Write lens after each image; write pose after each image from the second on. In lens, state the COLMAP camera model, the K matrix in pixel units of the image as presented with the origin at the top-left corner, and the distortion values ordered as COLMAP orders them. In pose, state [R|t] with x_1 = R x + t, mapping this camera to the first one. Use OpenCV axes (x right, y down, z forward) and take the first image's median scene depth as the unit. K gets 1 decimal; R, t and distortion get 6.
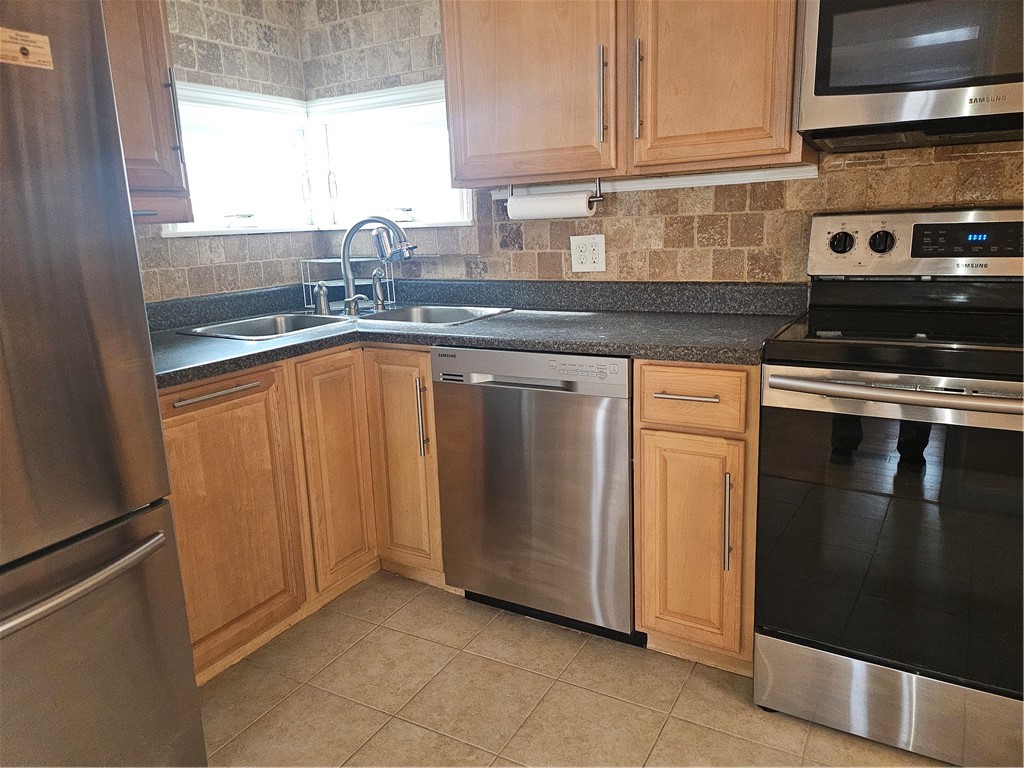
lens RADIAL K [[721.9, 0, 509.1], [0, 721.9, 368.8], [0, 0, 1]] dist [0.048161, -0.000674]
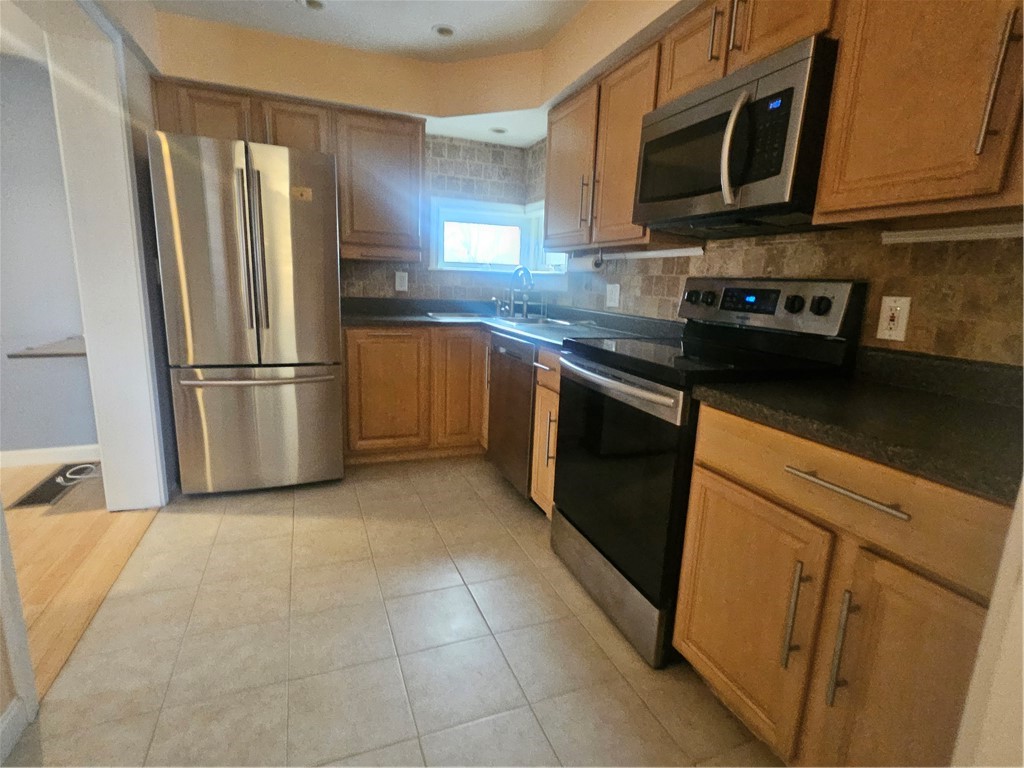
lens RADIAL K [[518.5, 0, 526.2], [0, 518.5, 386.4], [0, 0, 1]] dist [-0.001093, -0.000061]
pose [[0.795805, 0.191992, -0.574311, 0.731479], [-0.196182, 0.978999, 0.055435, 0.016875], [0.572893, 0.068554, 0.816758, -0.065568]]
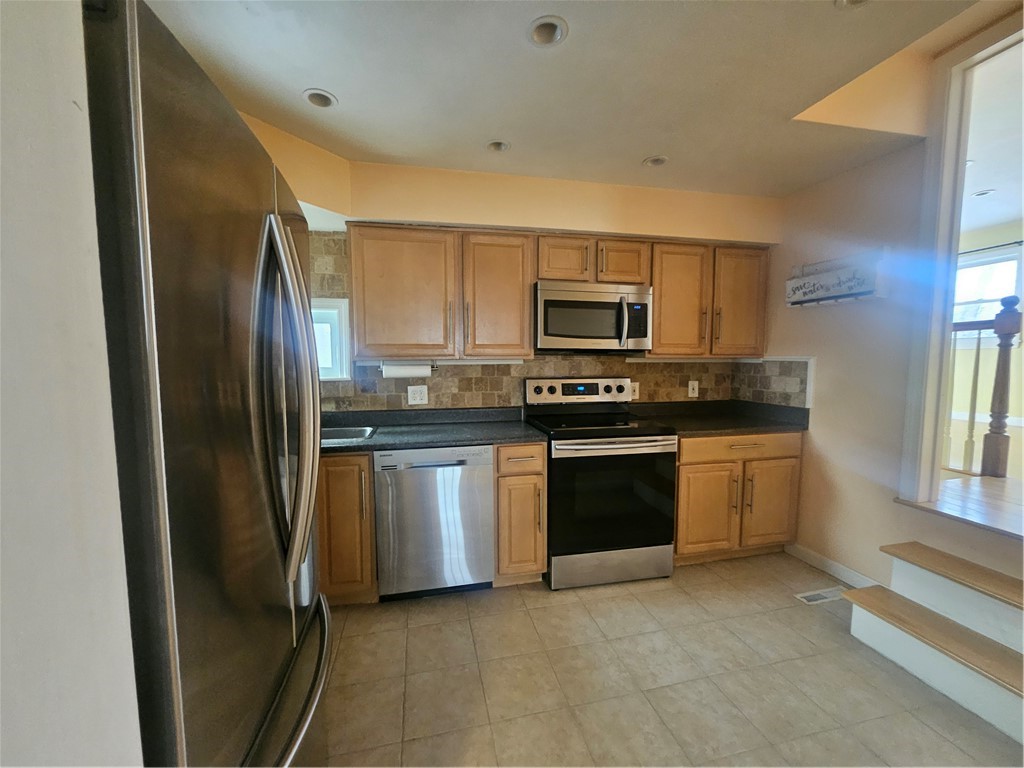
lens RADIAL K [[401.2, 0, 512.0], [0, 401.2, 384.0], [0, 0, 1]] dist [-0.001015, -0.000120]
pose [[0.733223, -0.003408, 0.679980, -0.478843], [0.114003, 0.986450, -0.117985, -0.036031], [-0.670364, 0.164029, 0.723676, 0.052784]]
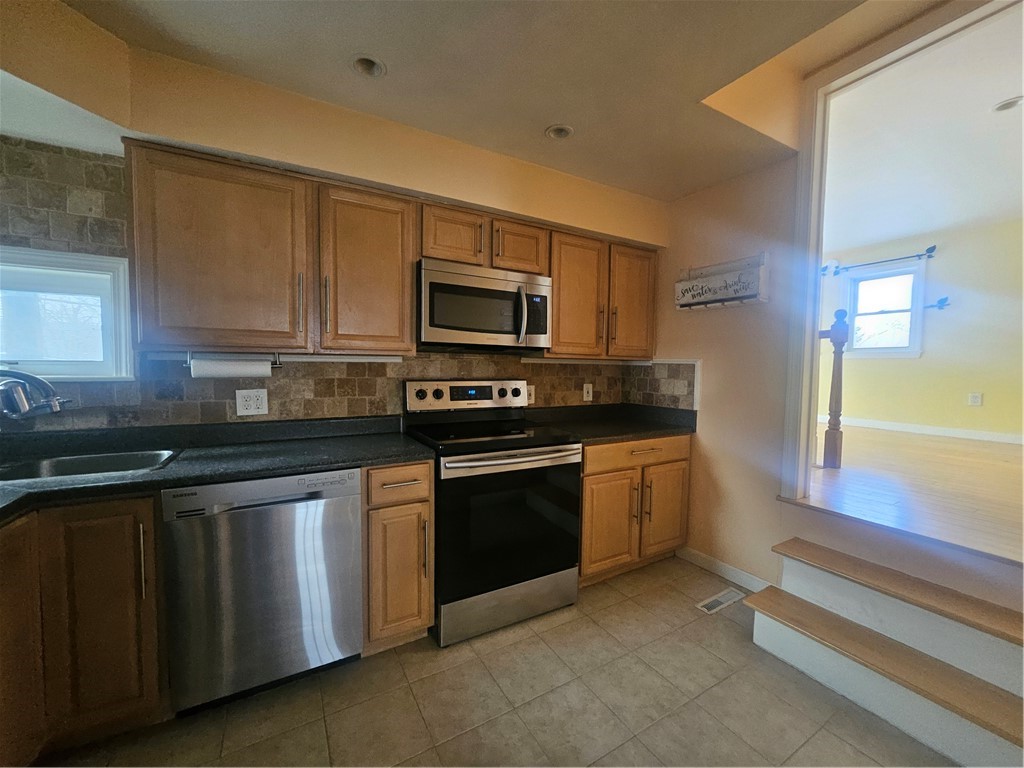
lens RADIAL K [[401.2, 0, 512.0], [0, 401.2, 384.0], [0, 0, 1]] dist [-0.001015, -0.000120]
pose [[0.499417, 0.008716, 0.866318, -0.345770], [0.147832, 0.984427, -0.095127, -0.049363], [-0.853656, 0.175578, 0.490351, 0.196326]]
